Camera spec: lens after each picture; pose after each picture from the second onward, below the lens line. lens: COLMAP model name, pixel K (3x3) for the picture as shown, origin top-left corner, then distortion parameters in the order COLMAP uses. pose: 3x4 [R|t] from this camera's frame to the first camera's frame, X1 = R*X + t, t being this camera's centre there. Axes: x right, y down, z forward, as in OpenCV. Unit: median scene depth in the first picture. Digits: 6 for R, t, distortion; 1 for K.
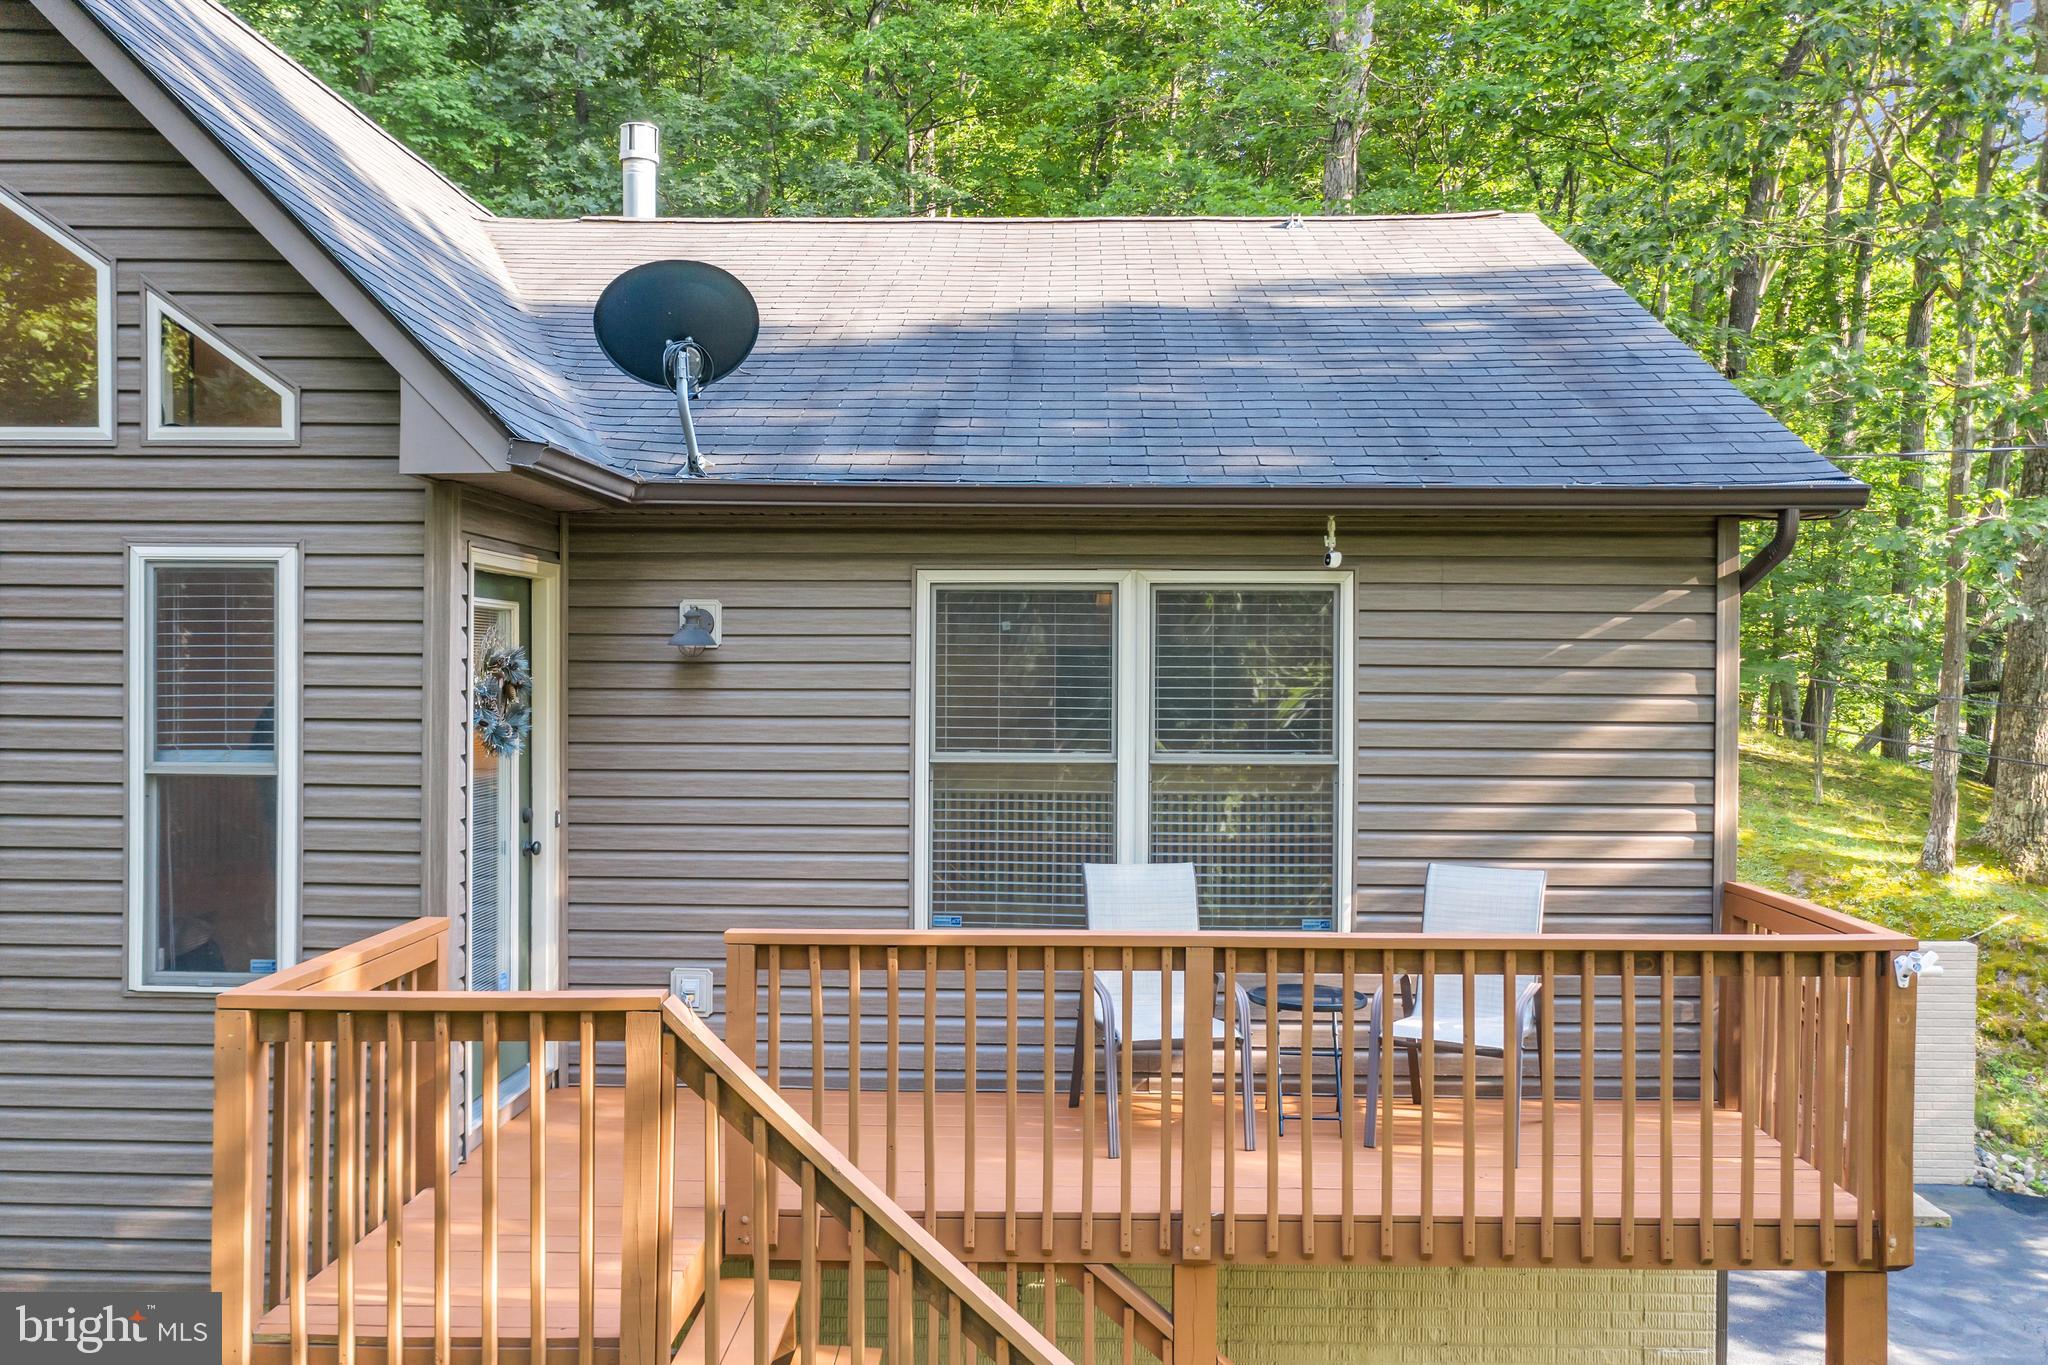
lens RADIAL K [[1658.5, 0, 1024.0], [0, 1658.5, 682.5], [0, 0, 1]] dist [-0.003379, 0.010110]
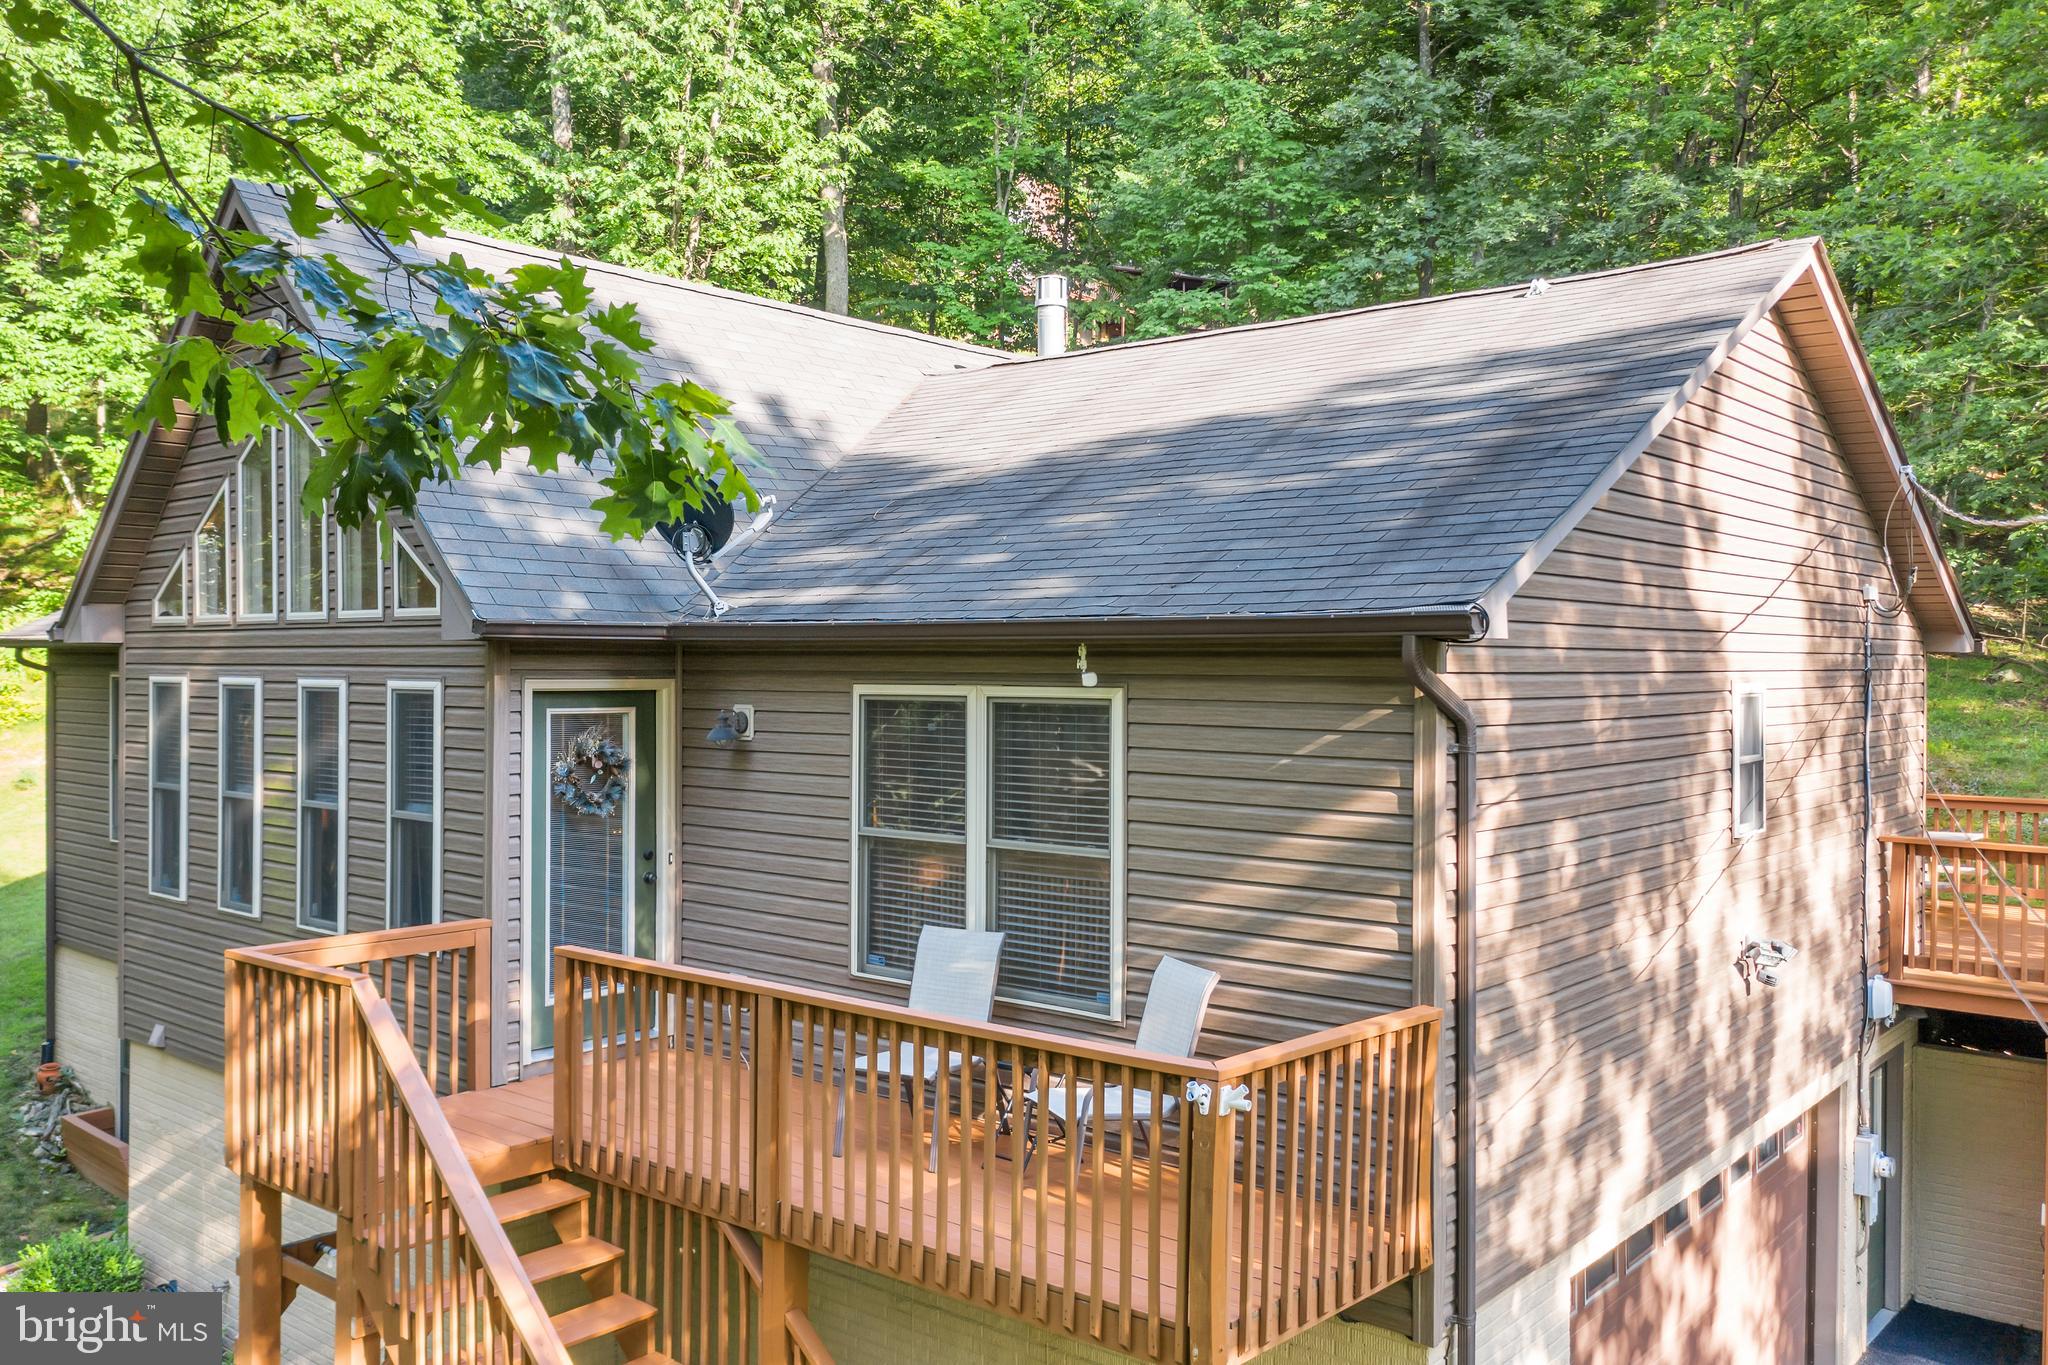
lens RADIAL K [[1658.5, 0, 1024.0], [0, 1658.5, 682.5], [0, 0, 1]] dist [-0.003379, 0.010110]
pose [[0.781979, 0.004426, -0.623289, 0.849490], [-0.004023, 0.999990, 0.002054, -0.073014], [0.623292, 0.000901, 0.781989, 0.078791]]
